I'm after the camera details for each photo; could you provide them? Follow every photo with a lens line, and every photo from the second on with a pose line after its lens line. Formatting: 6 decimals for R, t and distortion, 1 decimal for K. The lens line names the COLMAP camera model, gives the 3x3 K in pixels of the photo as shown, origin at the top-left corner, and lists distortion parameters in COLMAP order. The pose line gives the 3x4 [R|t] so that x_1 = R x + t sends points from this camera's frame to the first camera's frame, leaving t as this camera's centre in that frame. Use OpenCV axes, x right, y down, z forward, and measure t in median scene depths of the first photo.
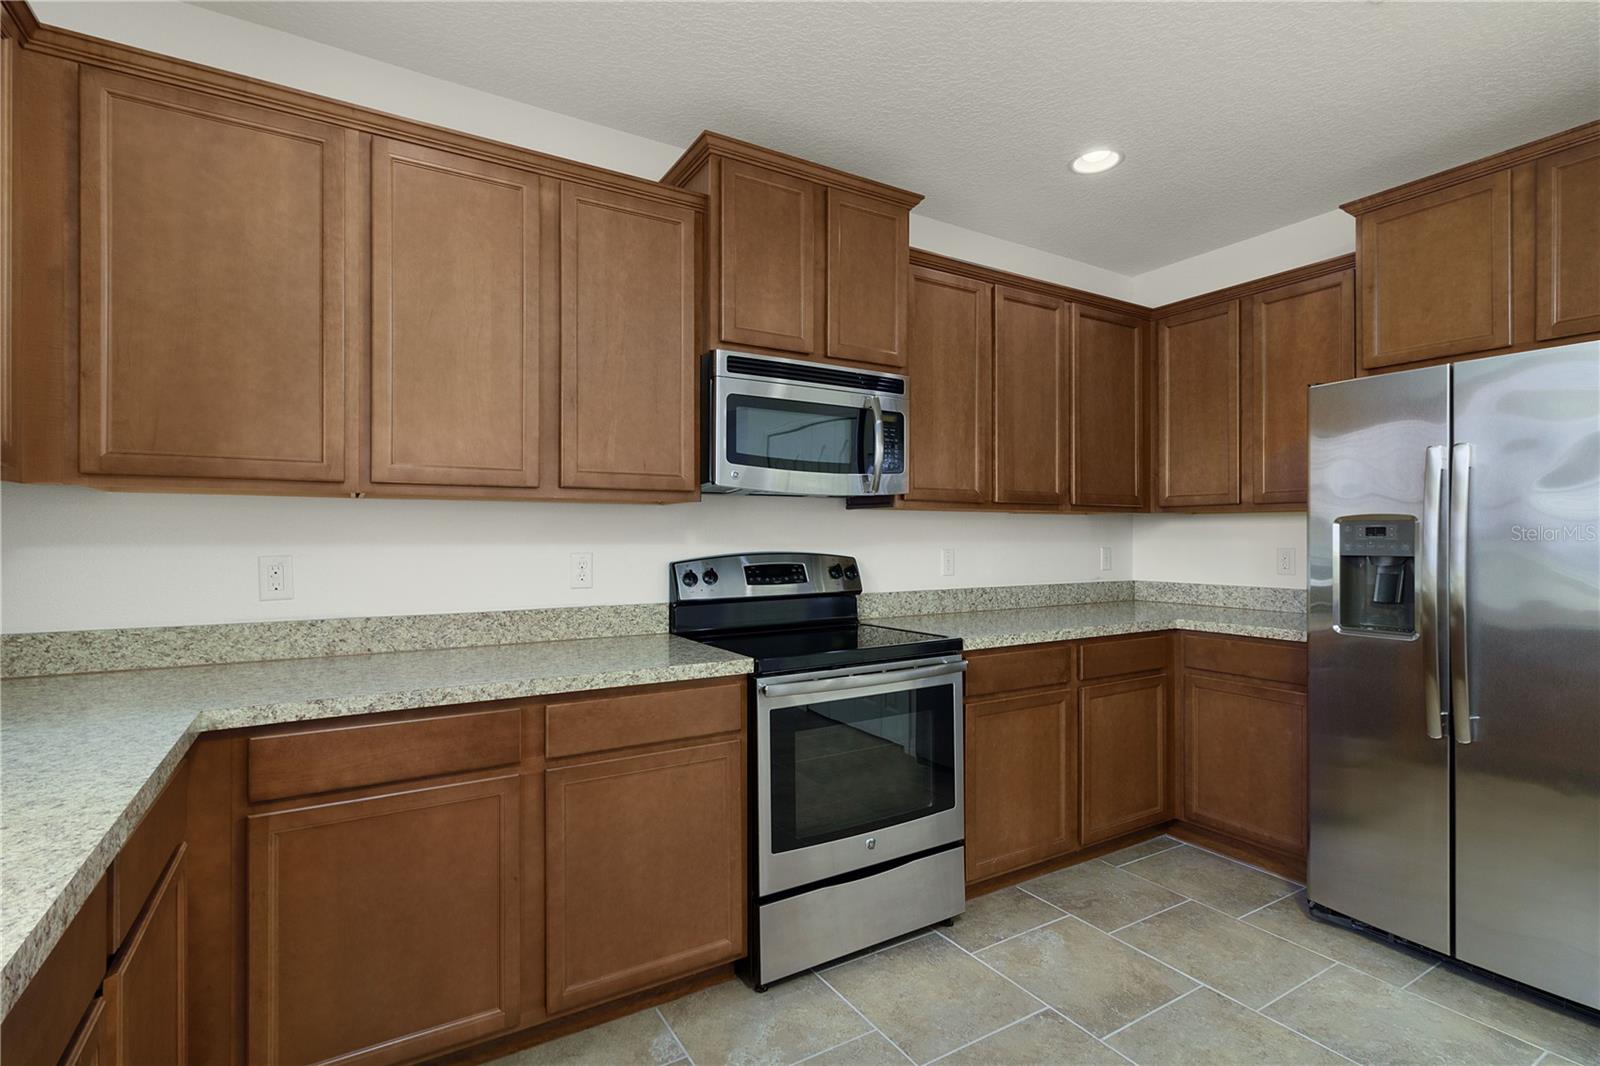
lens RADIAL K [[759.3, 0, 799.3], [0, 759.3, 536.0], [0, 0, 1]] dist [0.003138, -0.000952]
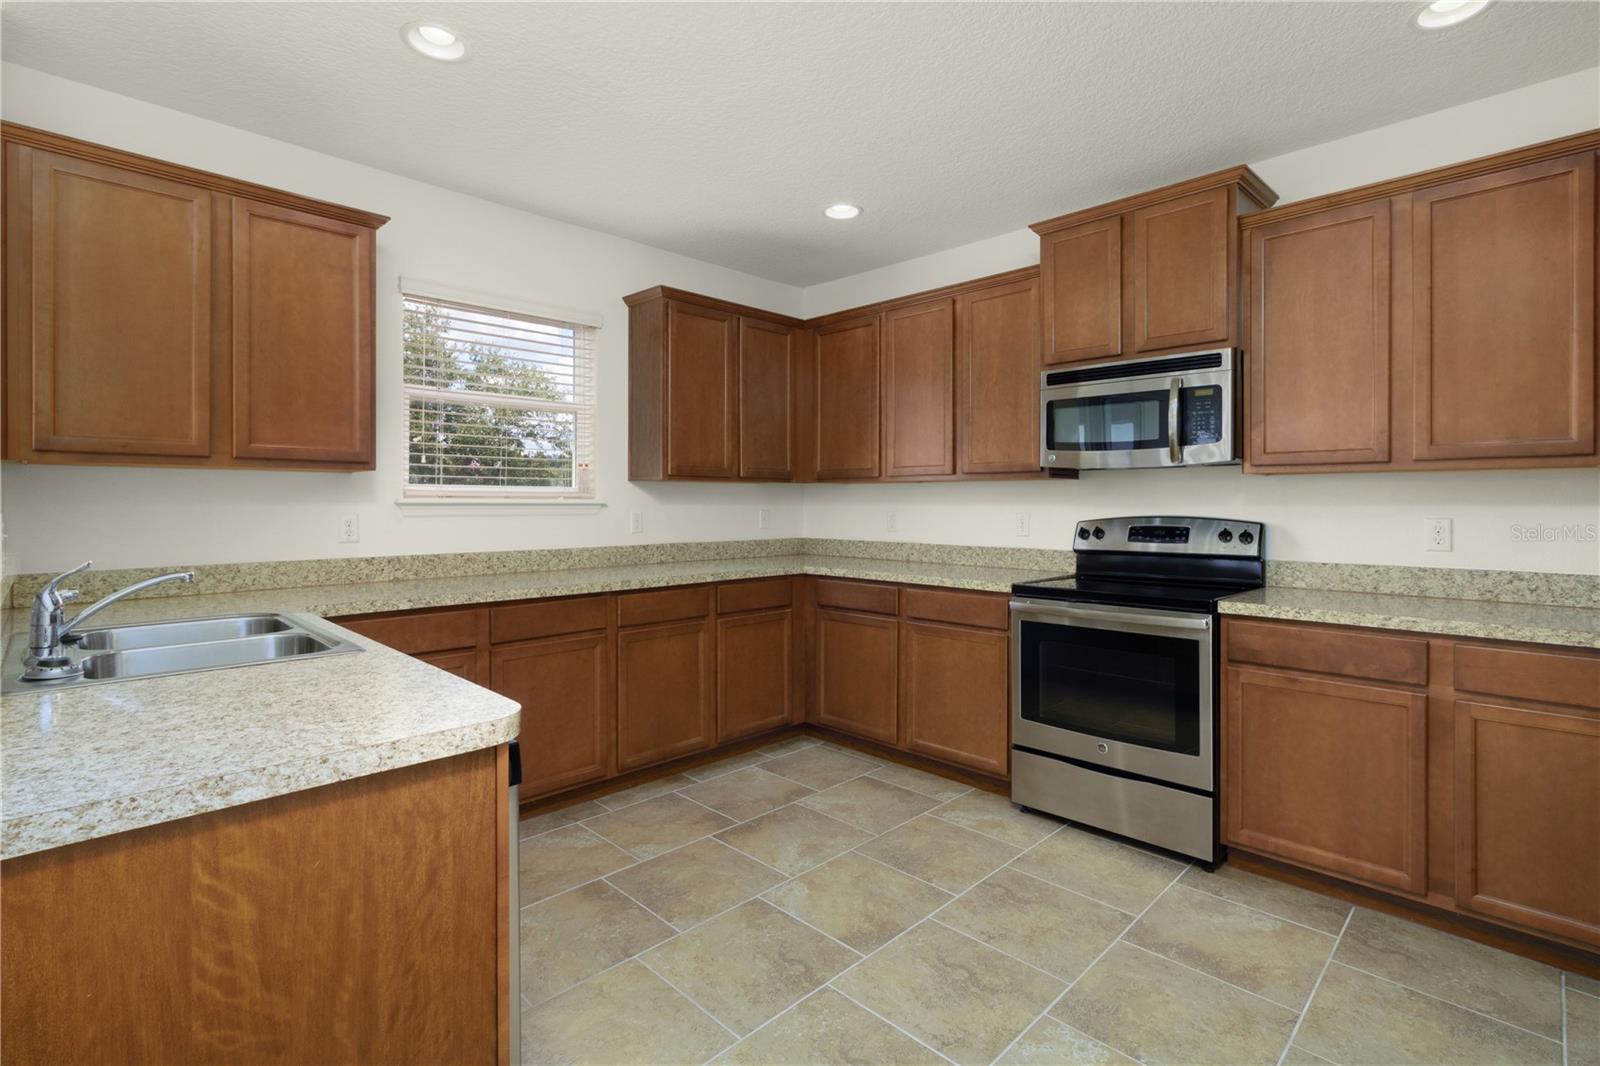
lens RADIAL K [[752.1, 0, 795.2], [0, 752.1, 509.8], [0, 0, 1]] dist [0.003705, 0.000878]
pose [[0.231807, 0.009849, -0.972712, 1.144955], [0.000457, 0.999948, 0.010233, -0.000147], [0.972762, -0.002817, 0.231790, 0.213510]]
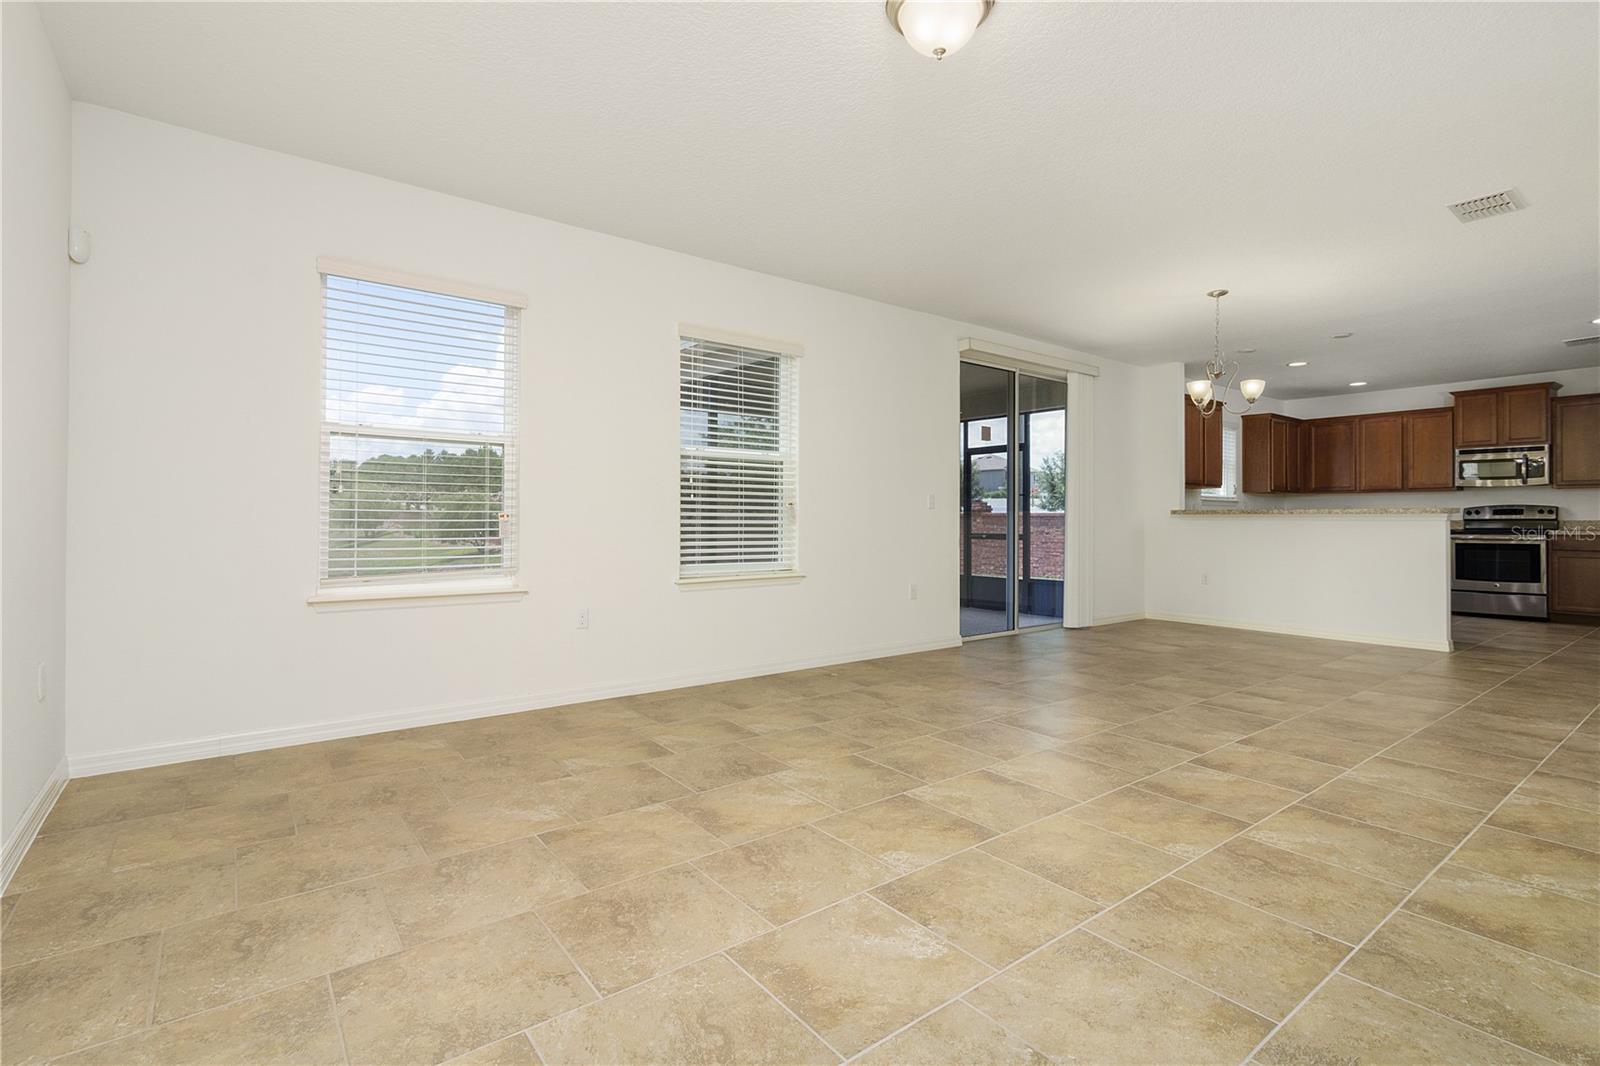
lens RADIAL K [[752.1, 0, 795.2], [0, 752.1, 509.8], [0, 0, 1]] dist [0.003705, 0.000878]
pose [[0.097195, -0.014262, -0.995163, 3.180915], [-0.004657, 0.999880, -0.014784, 0.116652], [0.995254, 0.006071, 0.097117, -2.516782]]
